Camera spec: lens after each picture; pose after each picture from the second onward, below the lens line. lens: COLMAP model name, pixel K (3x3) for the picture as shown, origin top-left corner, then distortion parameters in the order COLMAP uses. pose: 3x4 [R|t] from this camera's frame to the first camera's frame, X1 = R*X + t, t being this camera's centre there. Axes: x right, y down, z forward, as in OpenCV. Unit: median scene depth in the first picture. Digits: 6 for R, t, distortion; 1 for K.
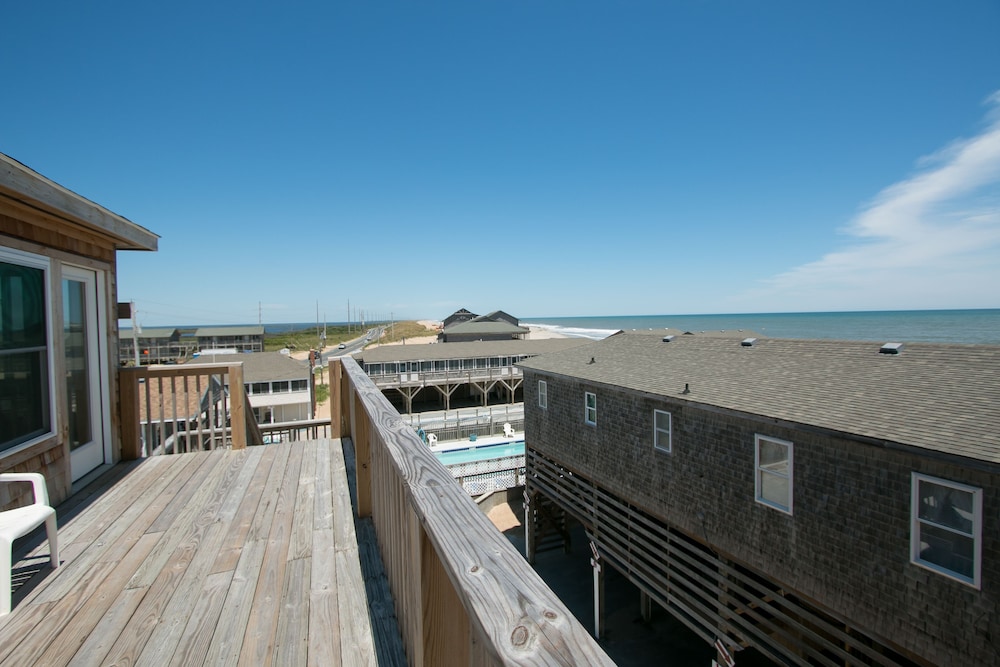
lens RADIAL K [[456.7, 0, 494.8], [0, 456.7, 331.0], [0, 0, 1]] dist [-0.024702, 0.006357]
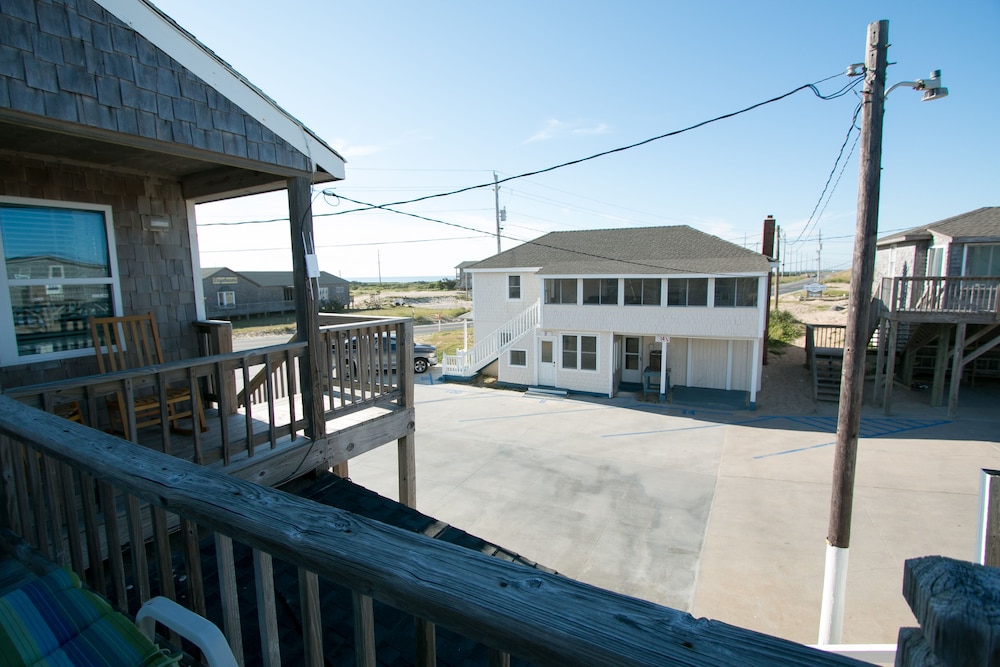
lens RADIAL K [[456.7, 0, 494.8], [0, 456.7, 331.0], [0, 0, 1]] dist [-0.024702, 0.006357]
pose [[0.663879, 0.095408, -0.741729, -0.258253], [-0.022954, 0.993961, 0.107307, 0.107619], [0.747487, -0.054213, 0.662060, 0.548951]]
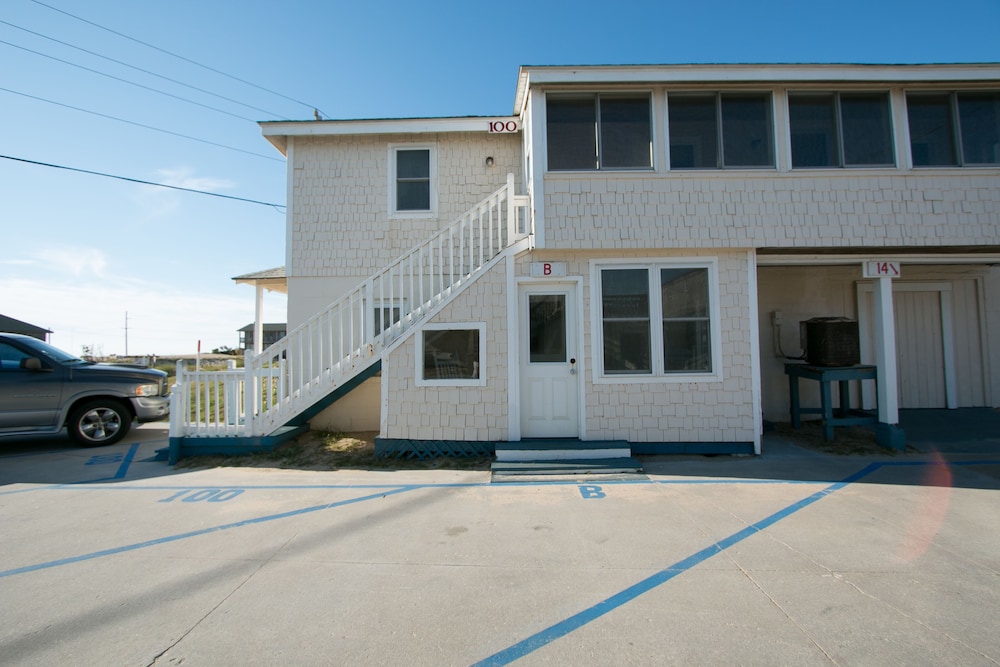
lens RADIAL K [[456.7, 0, 494.8], [0, 456.7, 331.0], [0, 0, 1]] dist [-0.024702, 0.006357]
pose [[0.914285, -0.016952, -0.404717, -0.505287], [-0.014127, 0.997182, -0.073681, 0.184296], [0.404825, 0.073083, 0.911469, 0.740510]]
